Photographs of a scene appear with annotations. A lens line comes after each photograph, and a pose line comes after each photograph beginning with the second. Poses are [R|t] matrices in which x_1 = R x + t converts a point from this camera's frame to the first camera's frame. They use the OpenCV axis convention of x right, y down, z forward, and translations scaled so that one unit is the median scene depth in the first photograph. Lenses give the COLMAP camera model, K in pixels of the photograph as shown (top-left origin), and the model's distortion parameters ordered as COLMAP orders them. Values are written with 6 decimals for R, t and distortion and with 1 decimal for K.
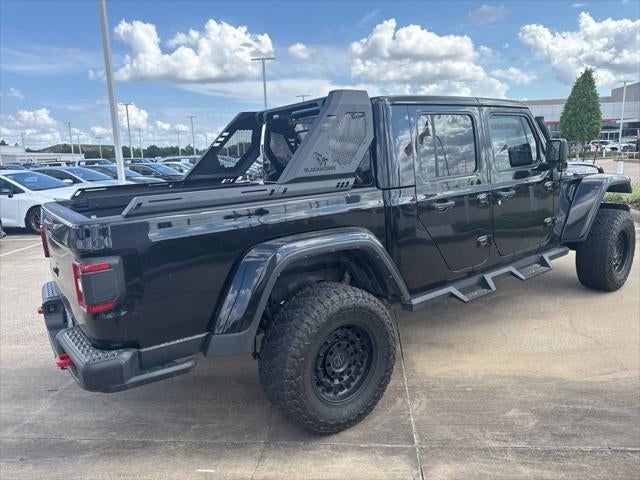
lens RADIAL K [[449.4, 0, 320.0], [0, 449.4, 240.0], [0, 0, 1]] dist [-0.002319, -0.004409]
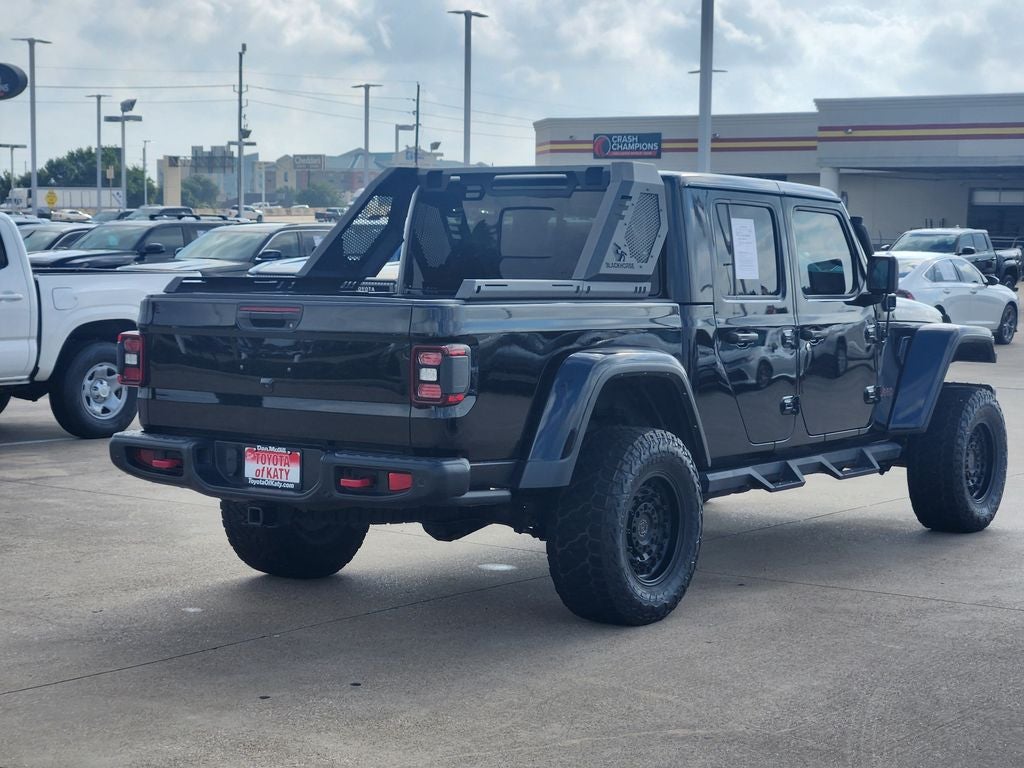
lens RADIAL K [[1665.7, 0, 512.0], [0, 1665.7, 384.0], [0, 0, 1]] dist [0.003863, -0.042801]
pose [[0.951441, 0.043659, 0.304720, -0.747904], [0.000404, 0.989714, -0.143063, 0.320339], [-0.307832, 0.136239, 0.941636, -1.126102]]
